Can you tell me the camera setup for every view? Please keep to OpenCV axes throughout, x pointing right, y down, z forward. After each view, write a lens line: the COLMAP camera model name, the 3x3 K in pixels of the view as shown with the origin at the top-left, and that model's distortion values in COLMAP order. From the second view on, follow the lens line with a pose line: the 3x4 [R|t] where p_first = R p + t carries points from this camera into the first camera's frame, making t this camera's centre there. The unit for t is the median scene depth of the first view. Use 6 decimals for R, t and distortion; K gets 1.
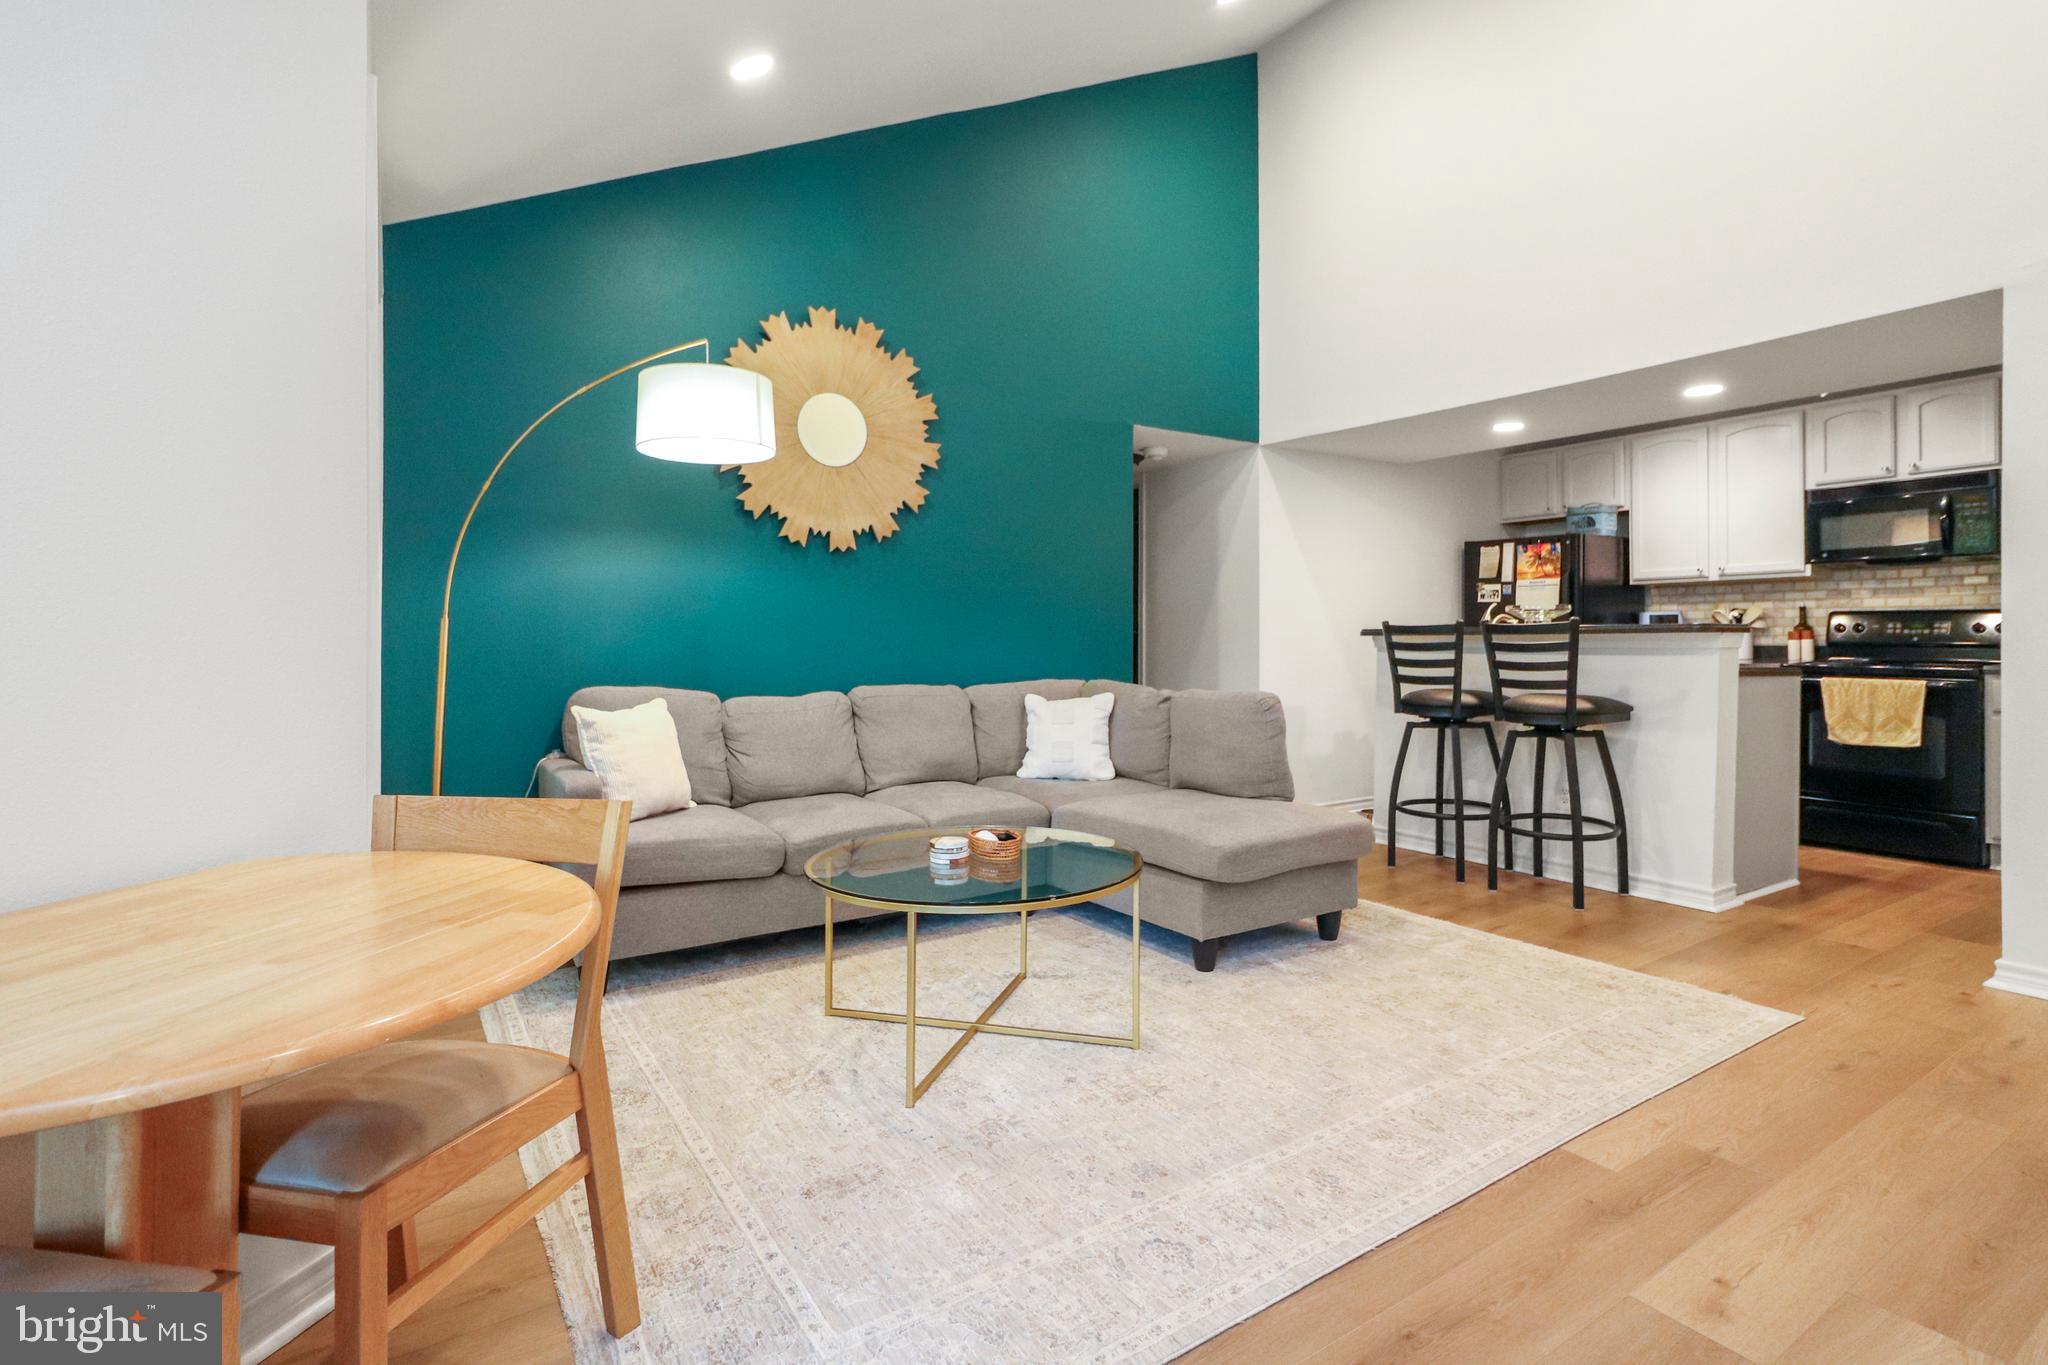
lens RADIAL K [[976.6, 0, 1028.7], [0, 976.6, 646.3], [0, 0, 1]] dist [0.002046, -0.000670]
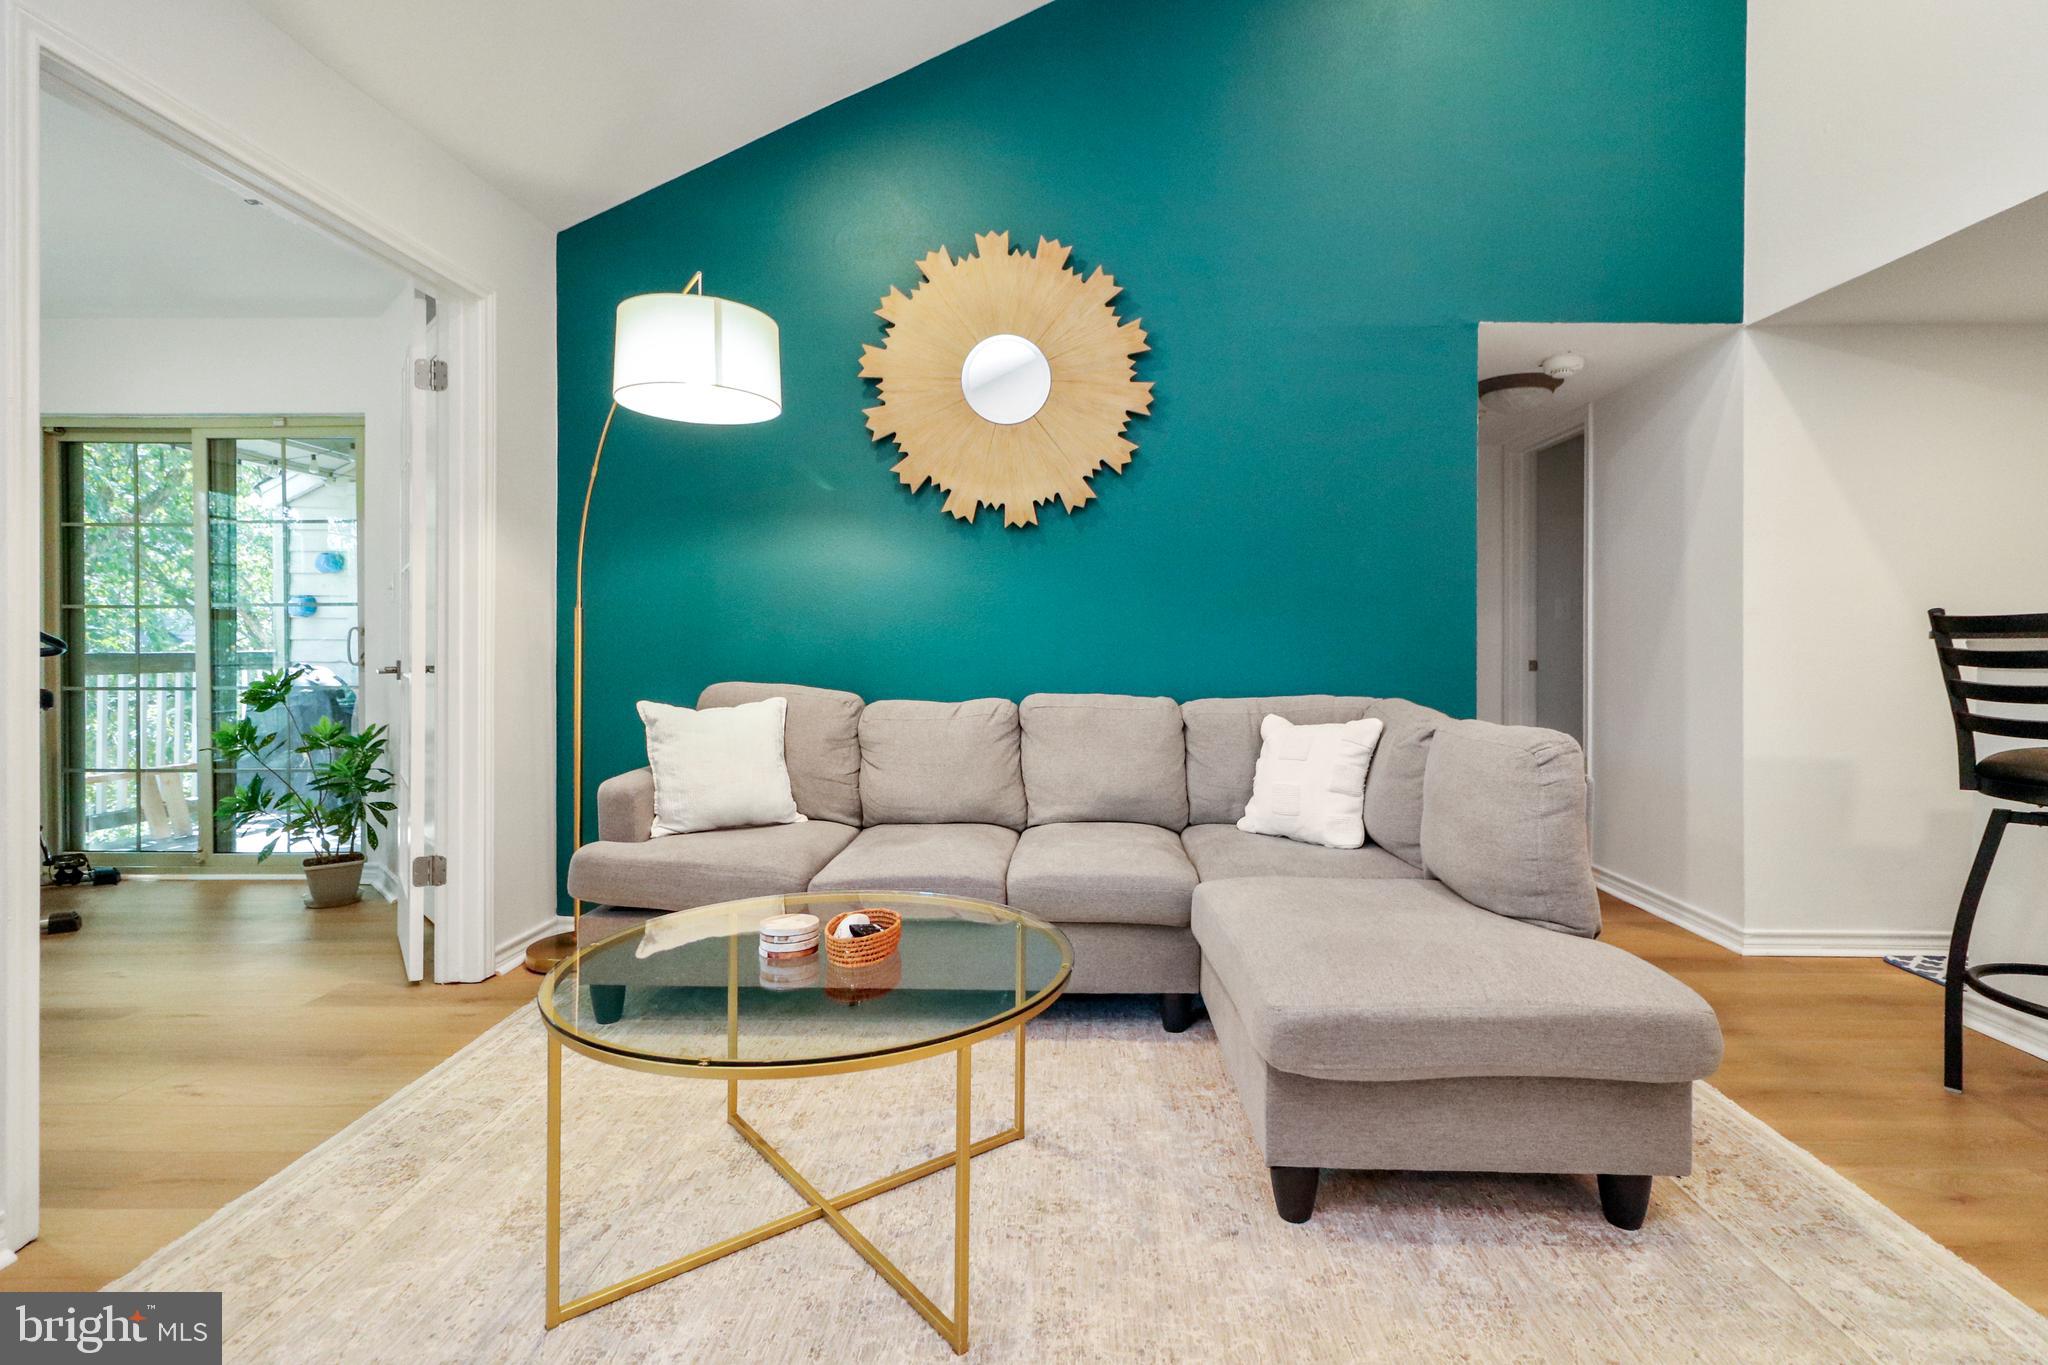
lens RADIAL K [[976.6, 0, 1040.8], [0, 976.6, 639.5], [0, 0, 1]] dist [0.002046, -0.000670]
pose [[0.833920, 0.011181, -0.551772, 0.275470], [-0.017887, 0.999817, -0.006773, 0.002037], [0.551596, 0.015518, 0.833967, 0.331257]]
